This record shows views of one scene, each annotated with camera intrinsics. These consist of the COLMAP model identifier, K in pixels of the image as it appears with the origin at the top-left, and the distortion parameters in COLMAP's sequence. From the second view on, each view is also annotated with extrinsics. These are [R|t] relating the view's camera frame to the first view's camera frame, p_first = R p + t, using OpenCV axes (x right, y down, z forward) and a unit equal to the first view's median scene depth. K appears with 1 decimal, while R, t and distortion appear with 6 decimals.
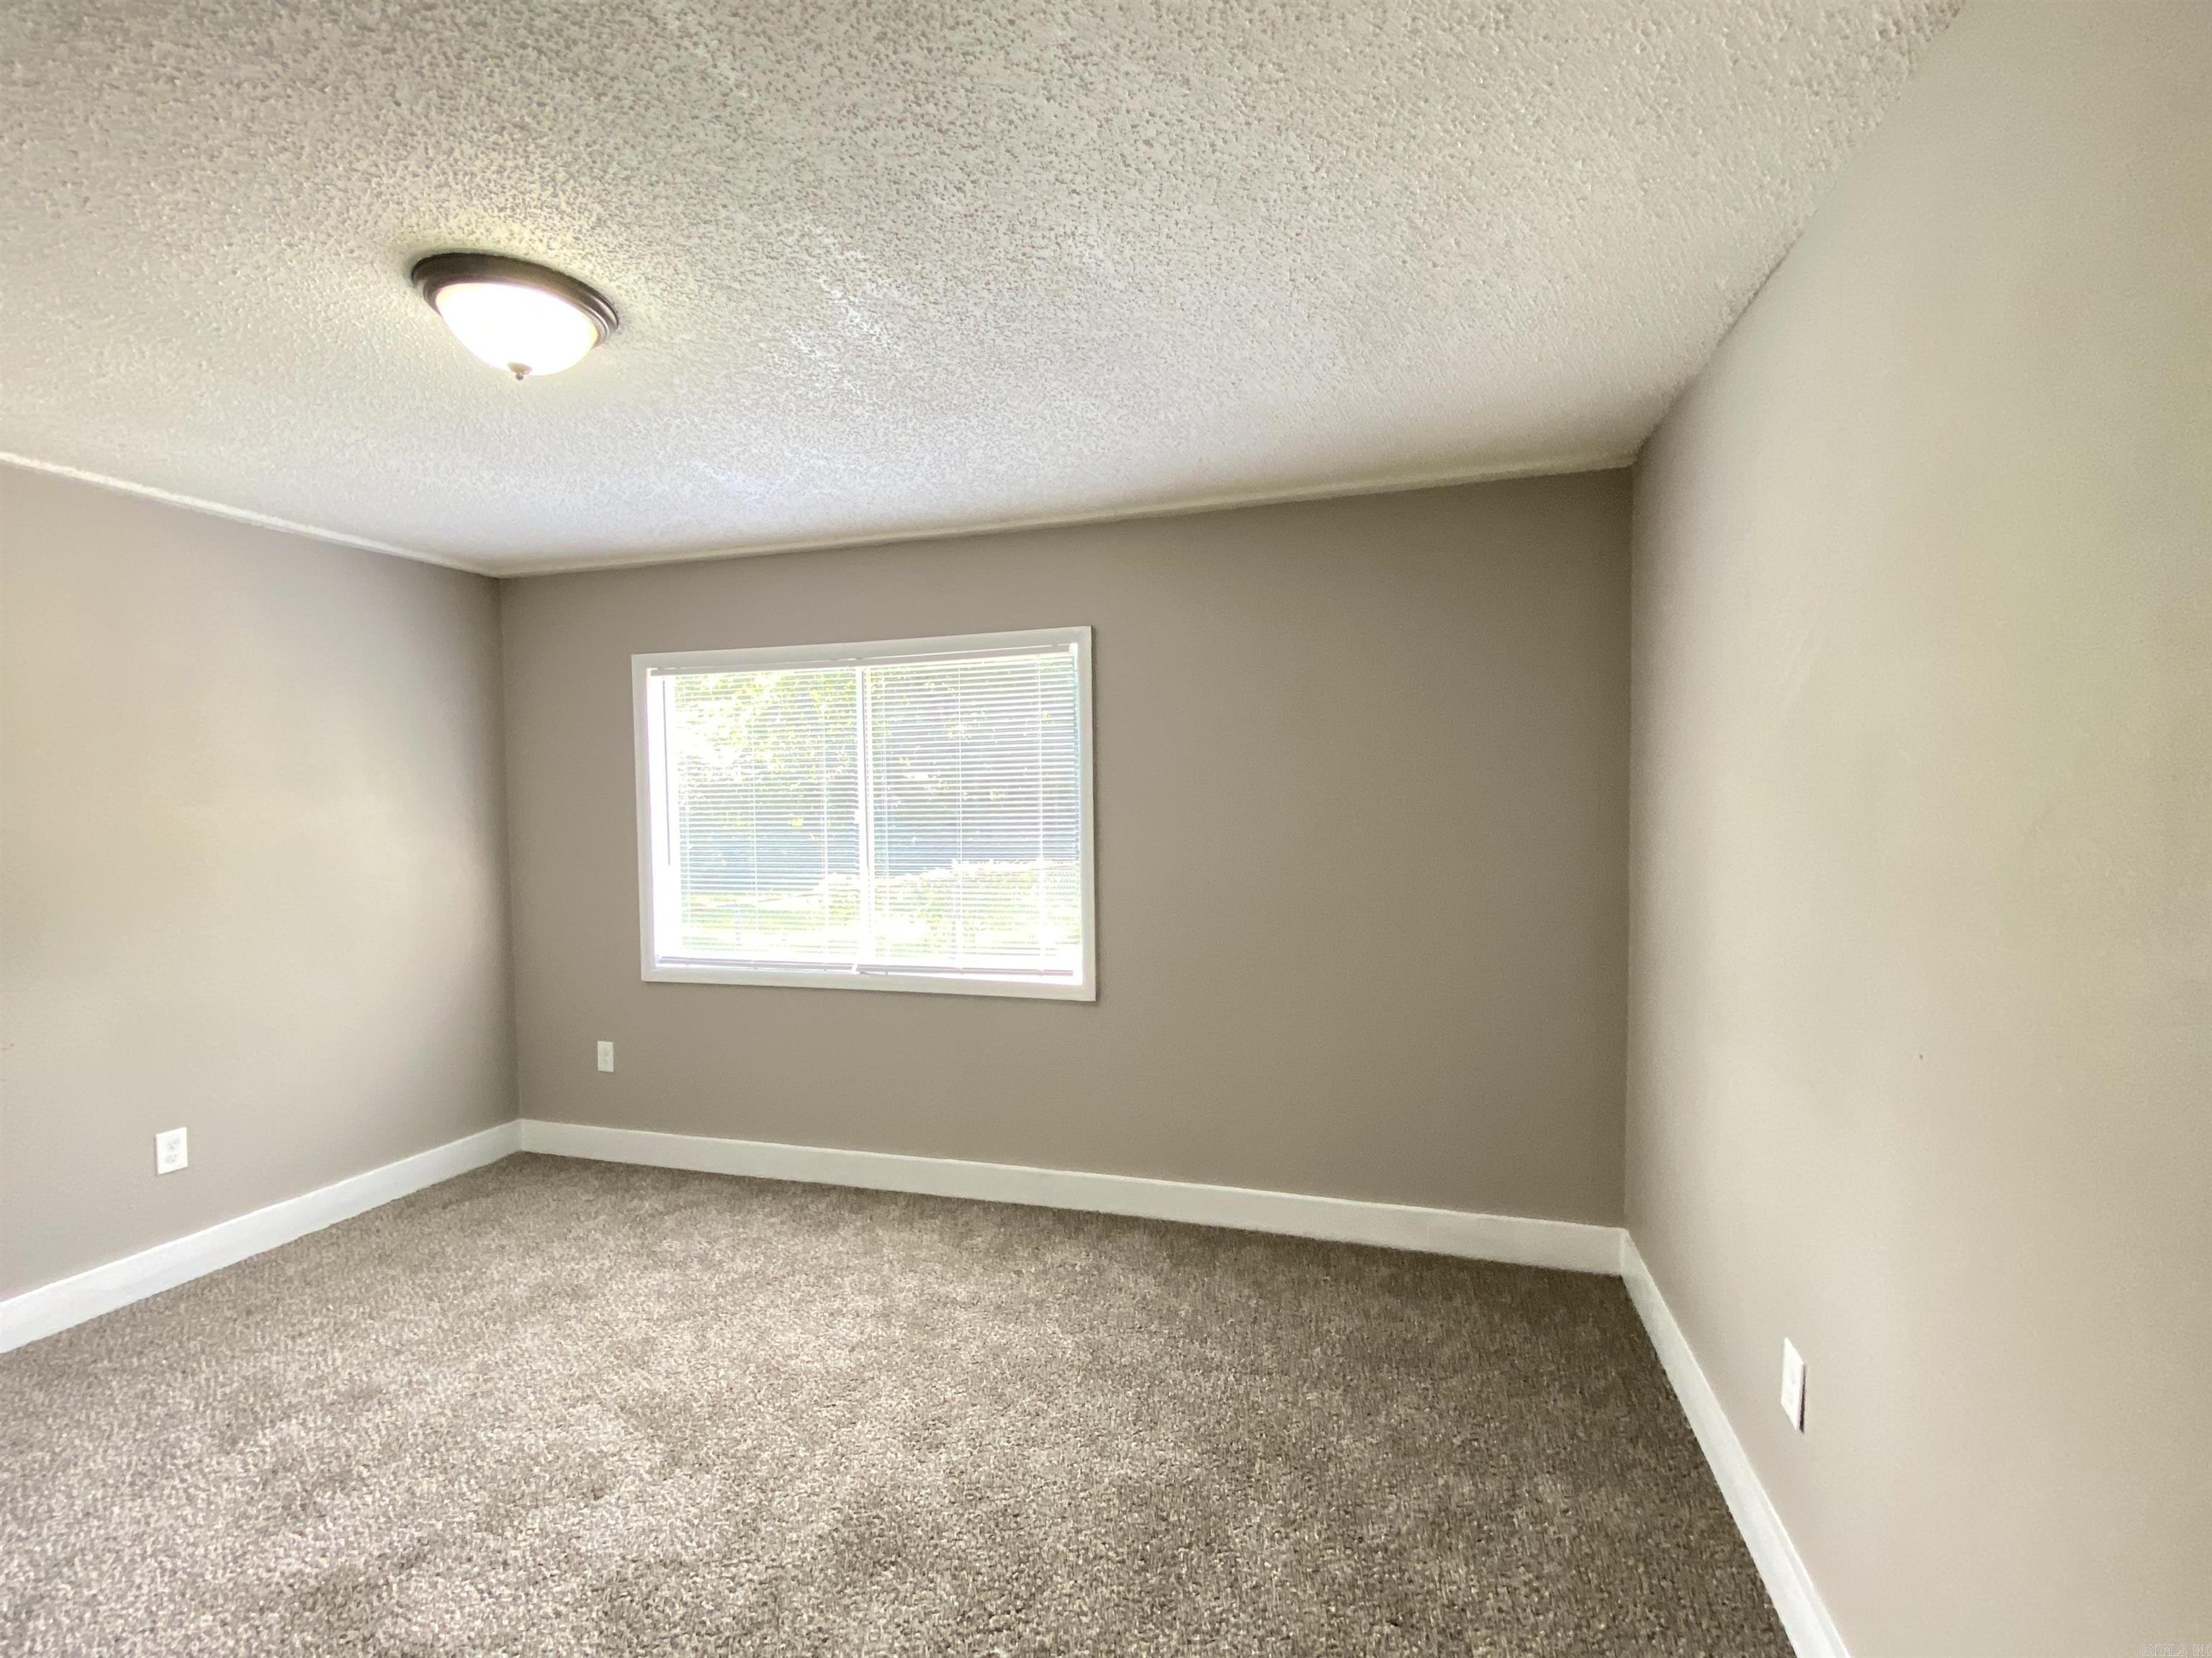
lens RADIAL K [[965.8, 0, 1105.8], [0, 965.8, 822.5], [0, 0, 1]] dist [0.006662, -0.014182]
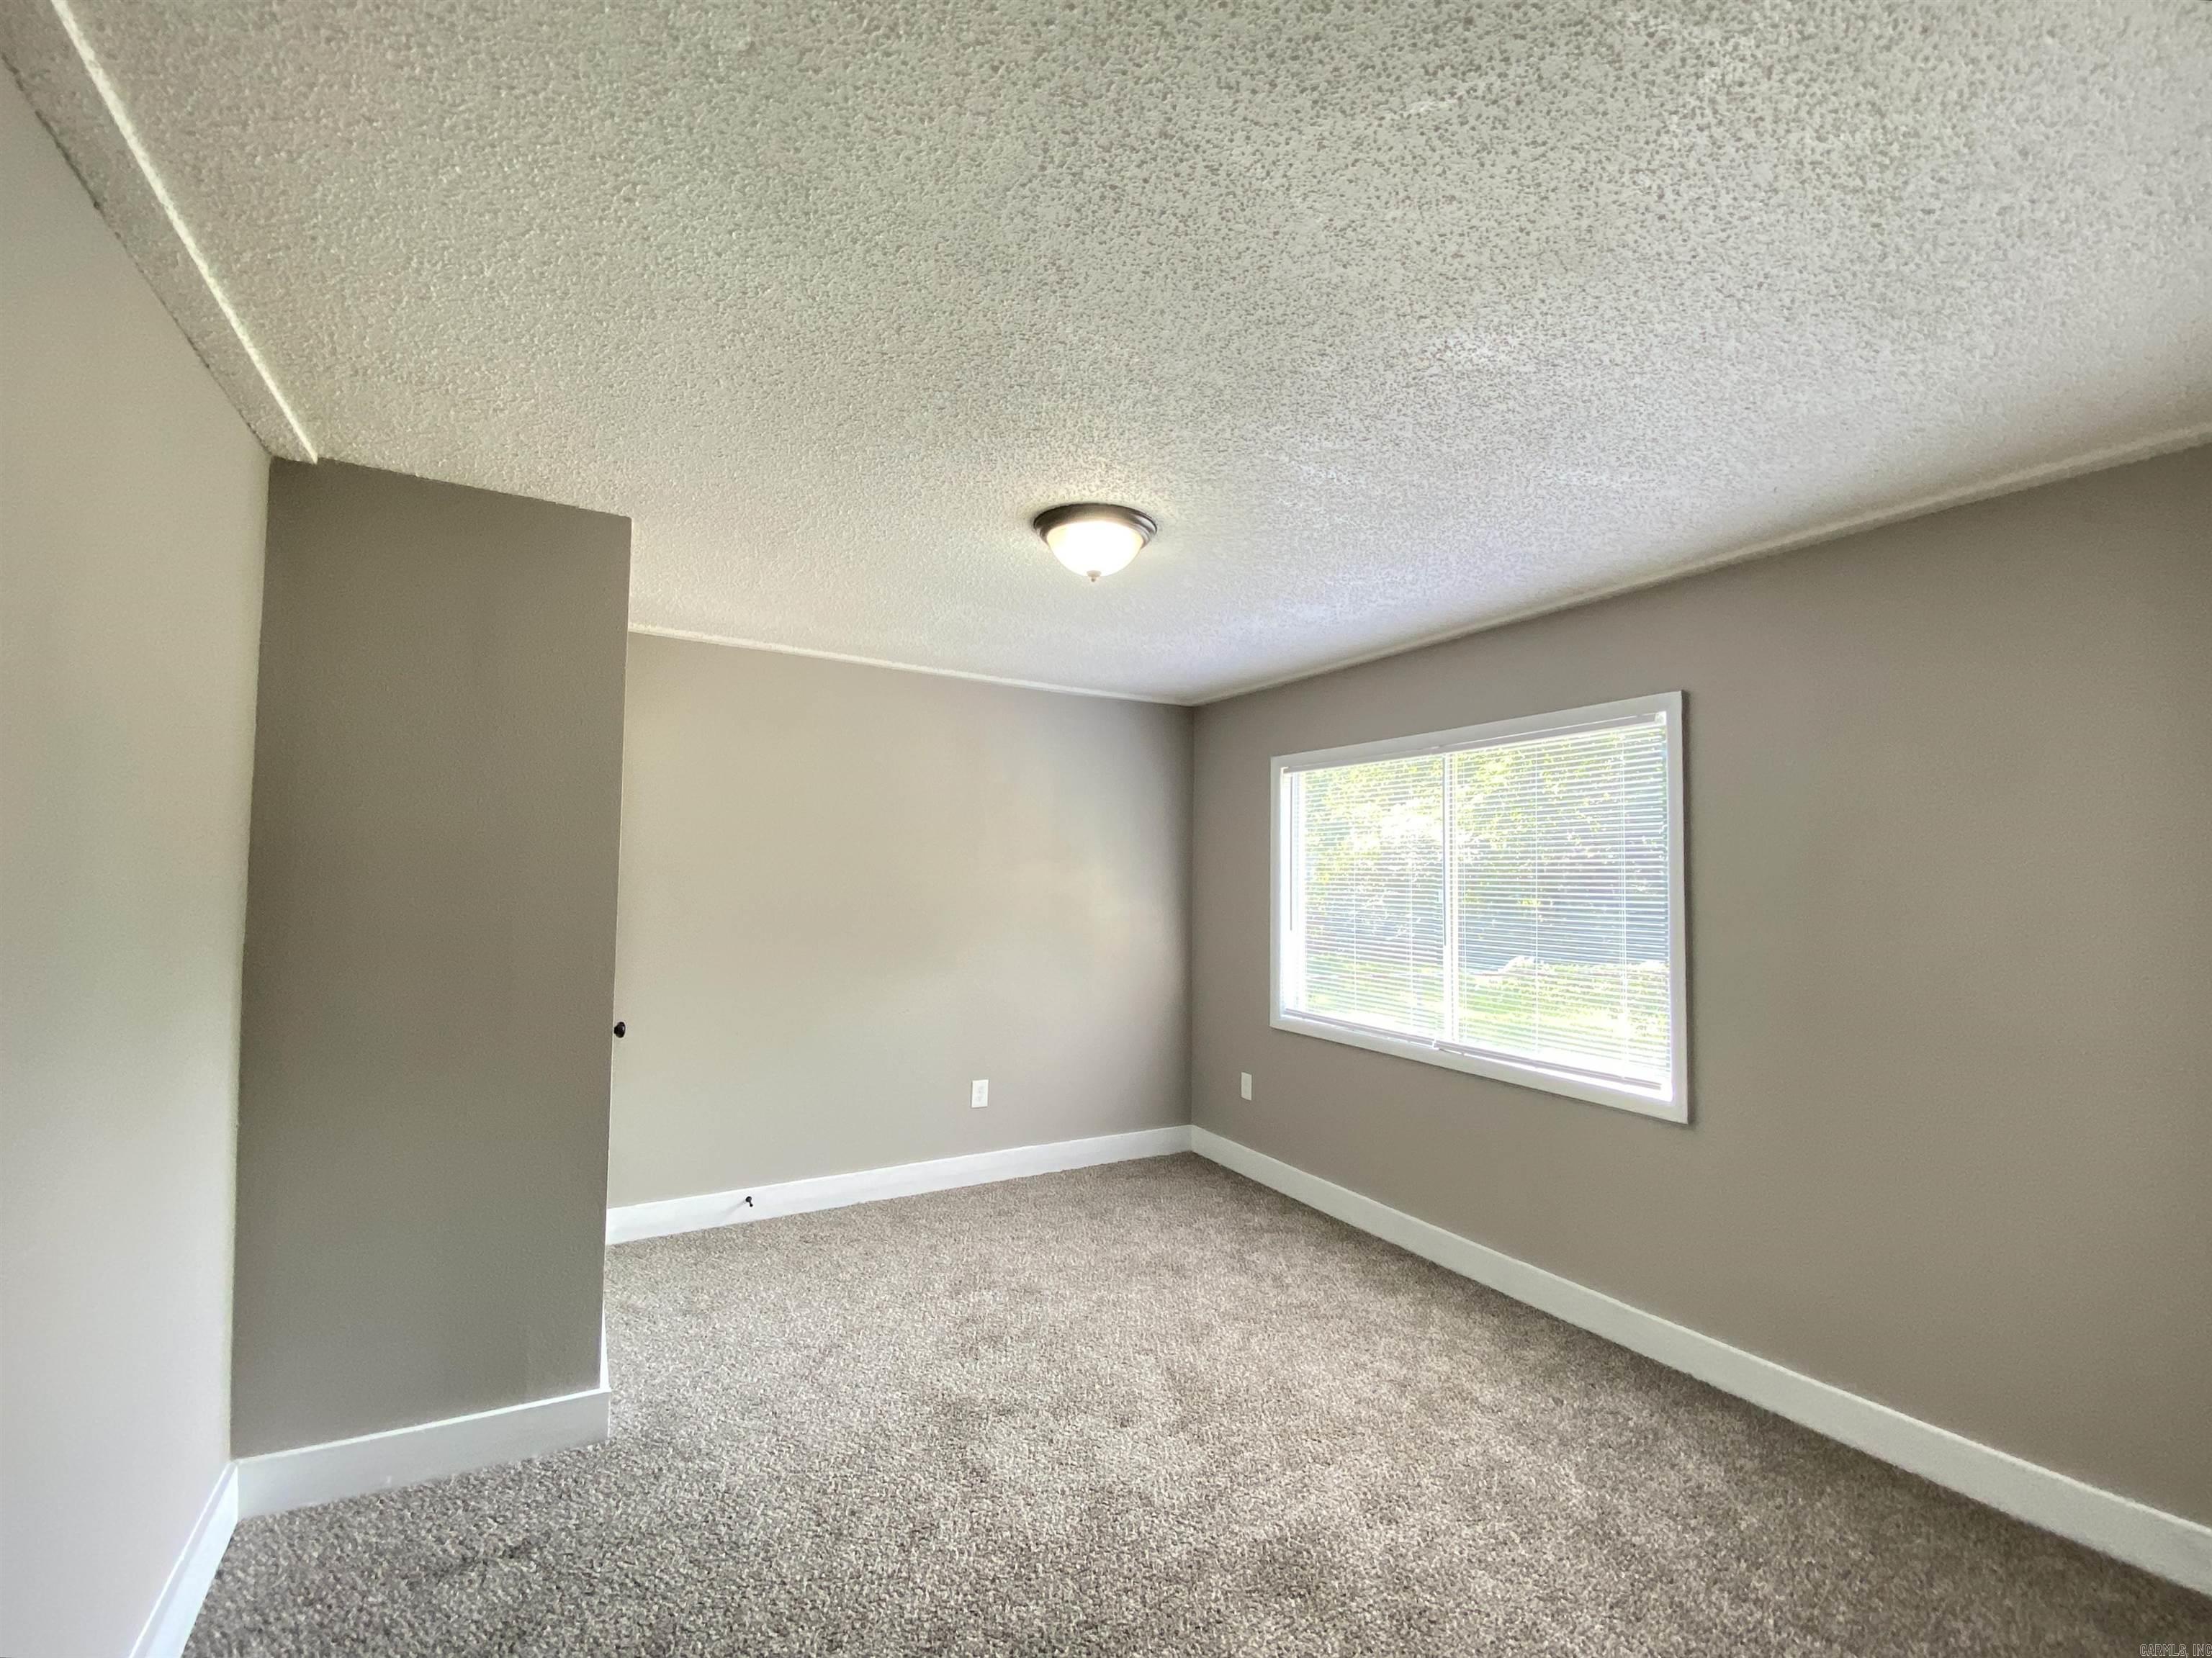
lens RADIAL K [[903.6, 0, 1103.4], [0, 903.6, 818.1], [0, 0, 1]] dist [0.007960, -0.012136]
pose [[0.748320, -0.005278, -0.663317, 0.167970], [-0.054982, 0.996034, -0.069953, -0.006074], [0.661056, 0.088818, 0.745061, 0.018493]]
